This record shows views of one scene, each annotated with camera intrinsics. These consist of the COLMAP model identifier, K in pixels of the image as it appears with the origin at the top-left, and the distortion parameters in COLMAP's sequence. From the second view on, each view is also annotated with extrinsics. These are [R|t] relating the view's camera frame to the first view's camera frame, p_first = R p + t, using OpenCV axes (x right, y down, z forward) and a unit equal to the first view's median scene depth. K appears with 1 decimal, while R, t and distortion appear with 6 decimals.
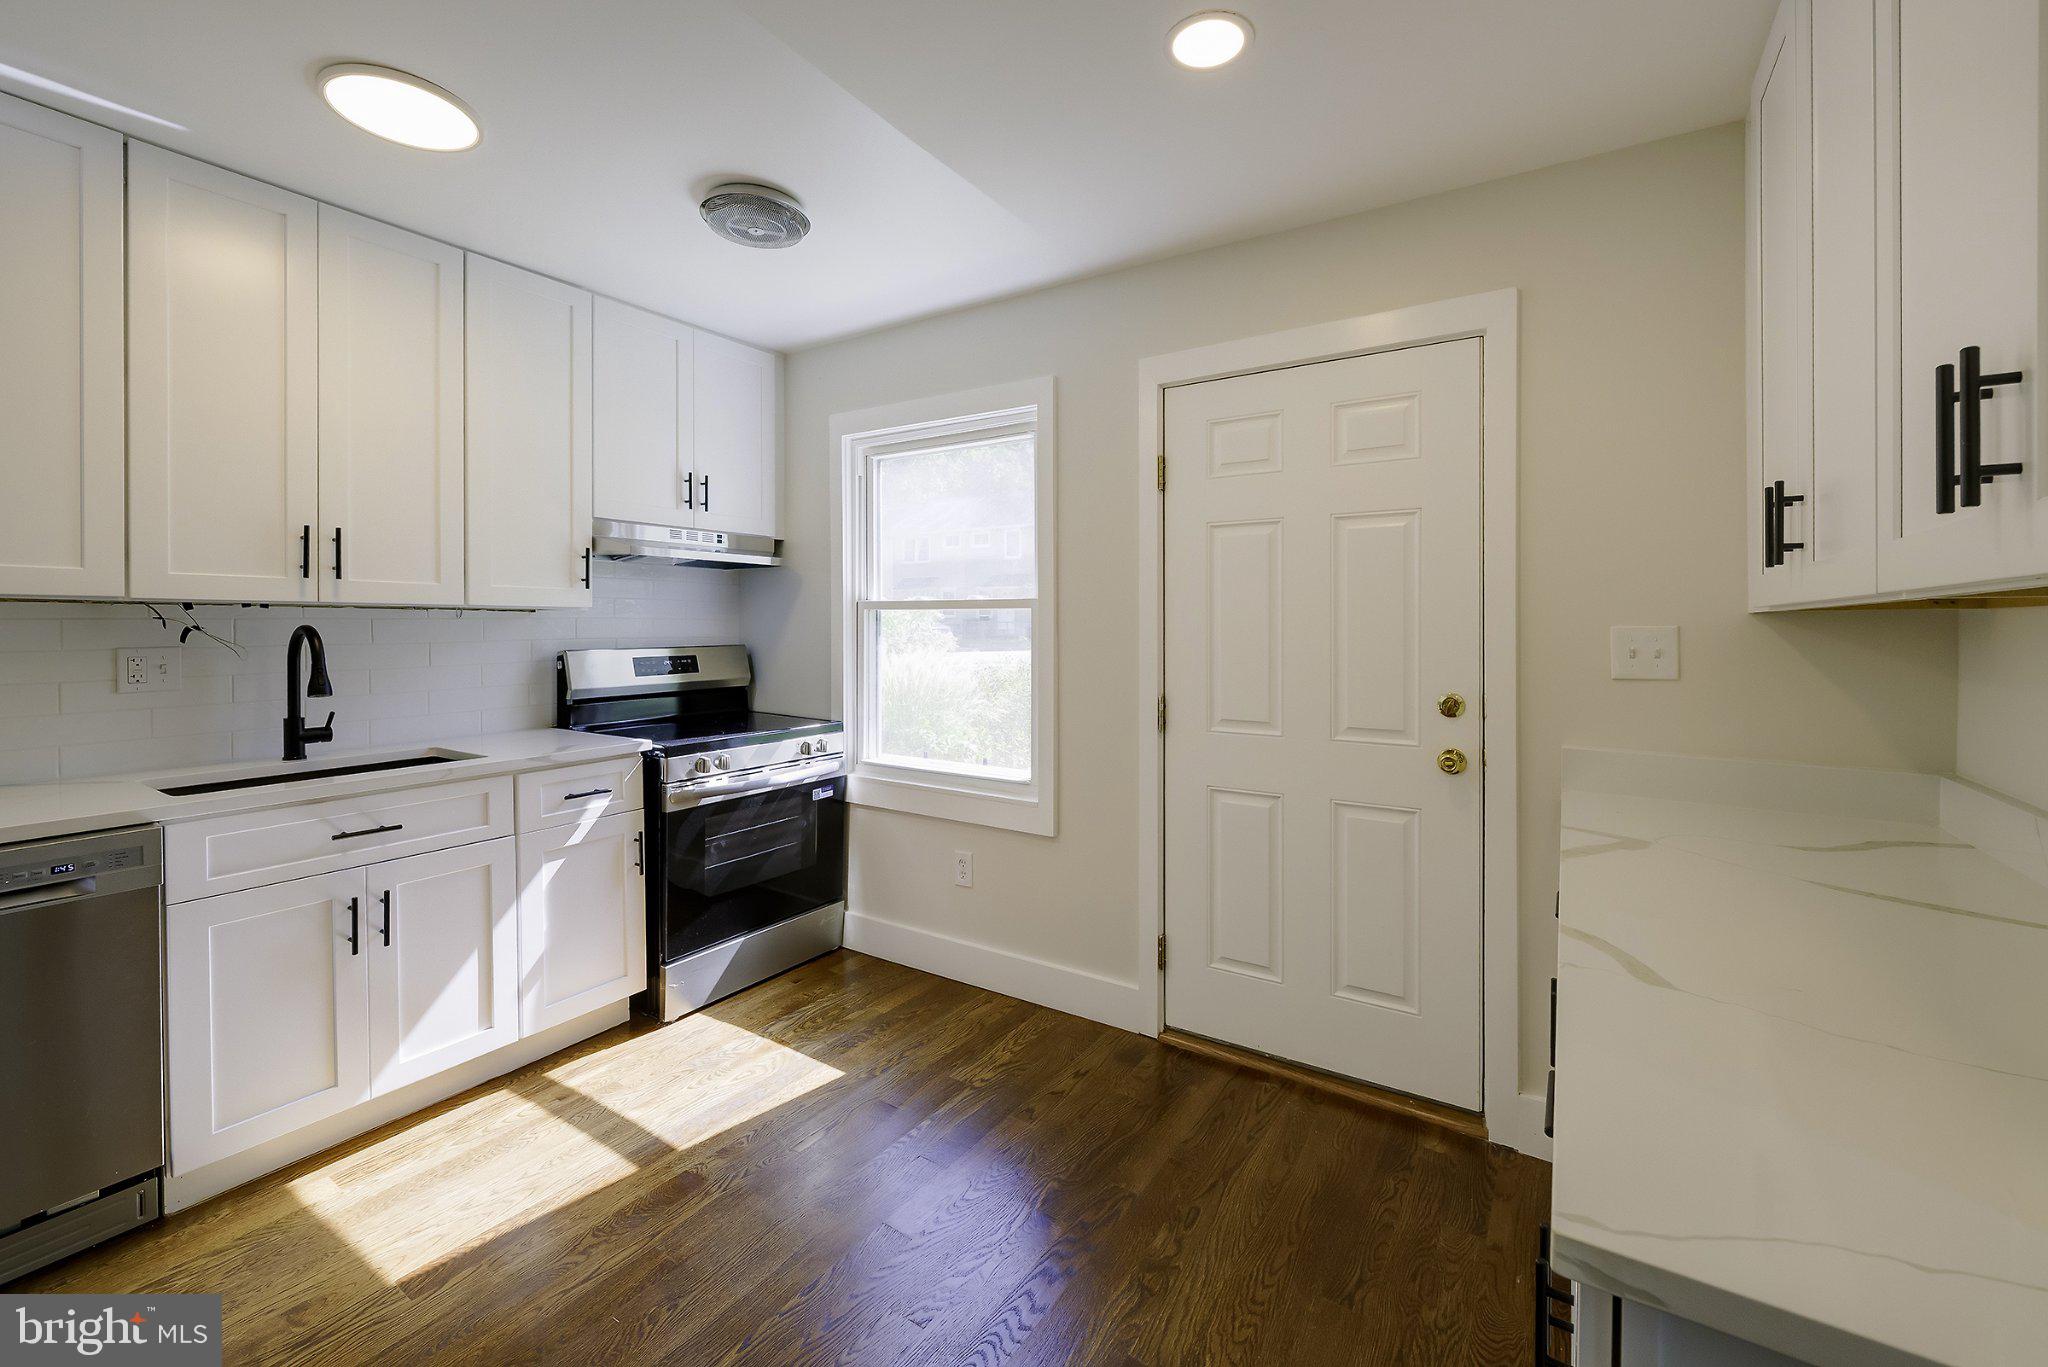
lens RADIAL K [[831.1, 0, 1008.2], [0, 831.1, 623.5], [0, 0, 1]] dist [-0.000951, -0.000120]
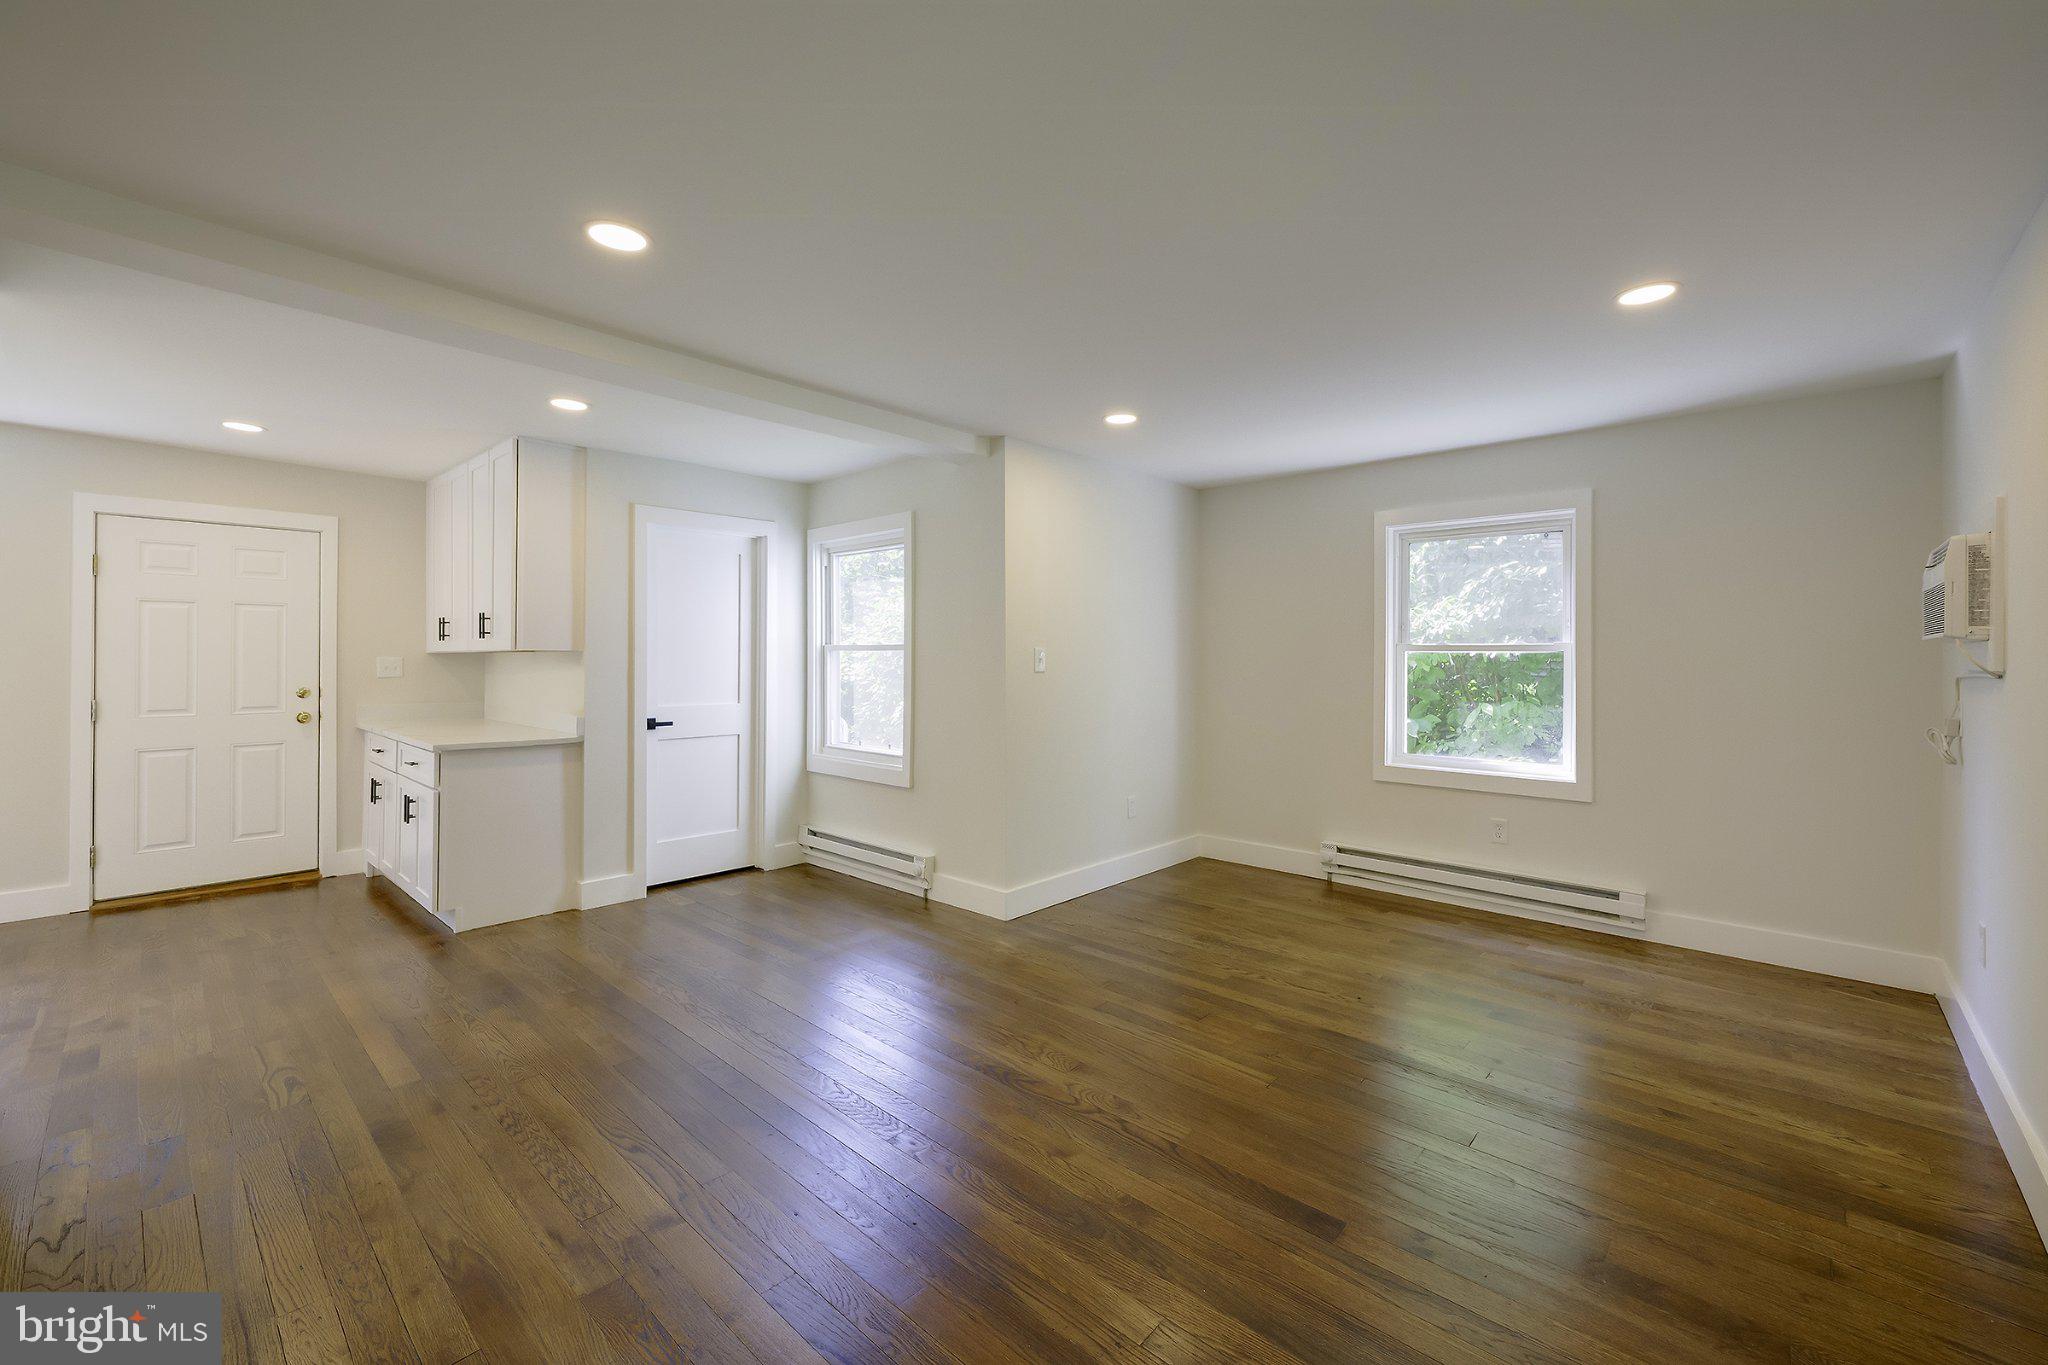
lens RADIAL K [[831.1, 0, 1060.3], [0, 831.1, 654.3], [0, 0, 1]] dist [-0.000951, -0.000120]
pose [[0.123013, 0.004796, 0.992393, -1.452360], [-0.000133, 0.999988, -0.004816, 0.004734], [-0.992405, 0.000460, 0.123012, -1.317279]]
